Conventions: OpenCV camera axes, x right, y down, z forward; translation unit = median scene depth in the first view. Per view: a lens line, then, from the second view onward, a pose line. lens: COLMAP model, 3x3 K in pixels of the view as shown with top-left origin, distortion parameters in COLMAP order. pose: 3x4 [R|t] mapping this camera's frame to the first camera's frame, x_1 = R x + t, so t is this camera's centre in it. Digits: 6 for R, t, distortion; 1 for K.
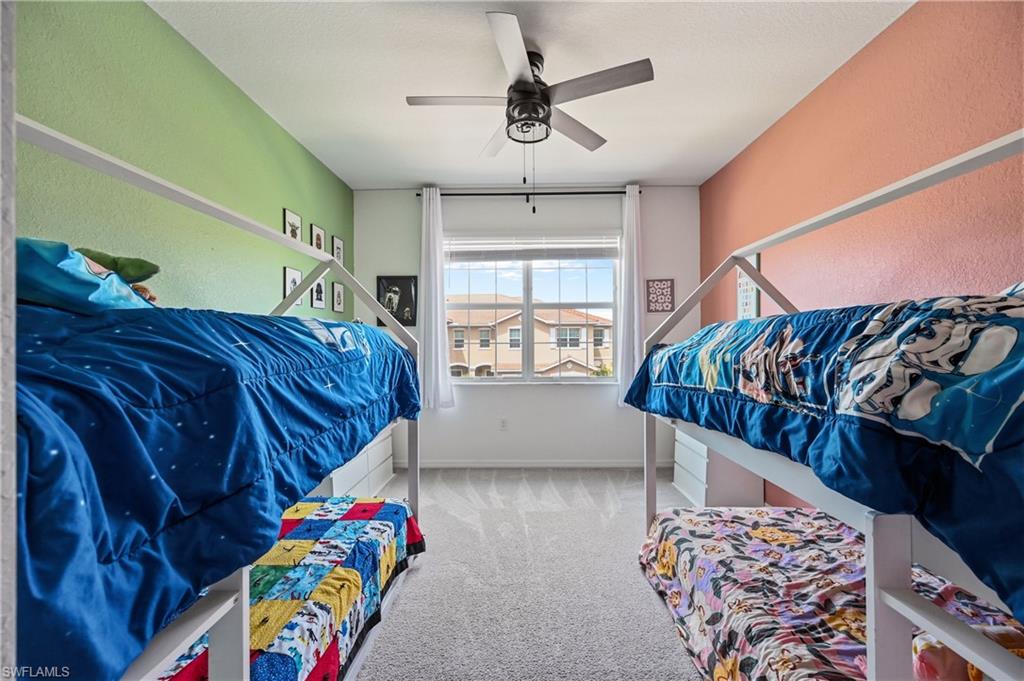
lens RADIAL K [[403.7, 0, 512.1], [0, 403.7, 343.4], [0, 0, 1]] dist [-0.000663, 0.000065]
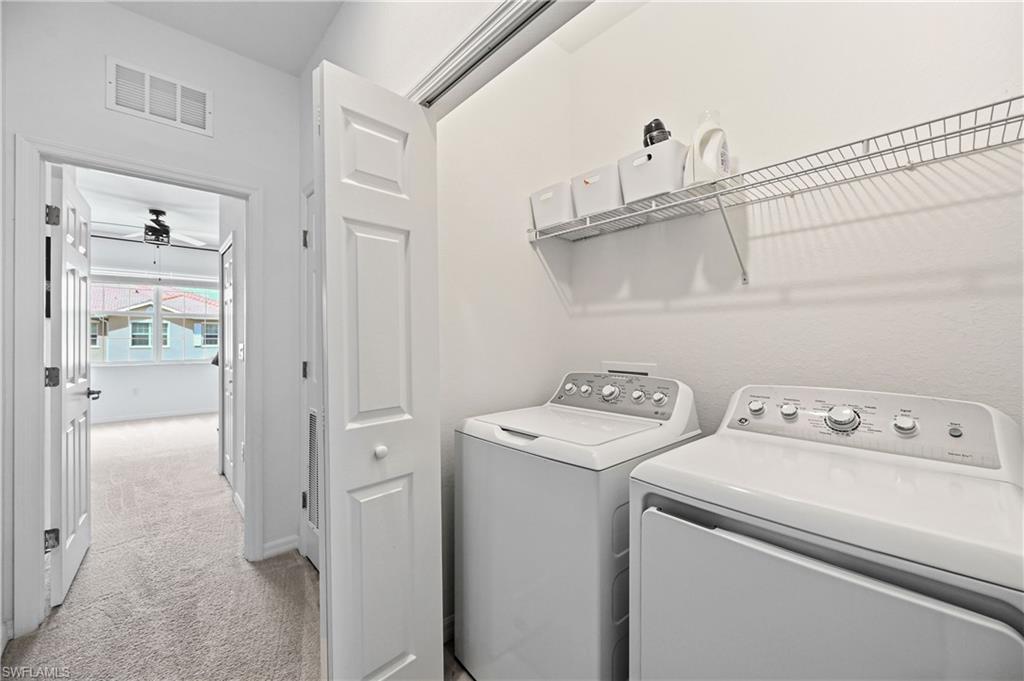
lens RADIAL K [[403.7, 0, 512.1], [0, 403.7, 343.4], [0, 0, 1]] dist [-0.000663, 0.000065]
pose [[0.727787, 0.001940, 0.685801, -0.033465], [-0.005258, 0.999982, 0.002751, 0.001157], [-0.685783, -0.005608, 0.727784, -0.984406]]
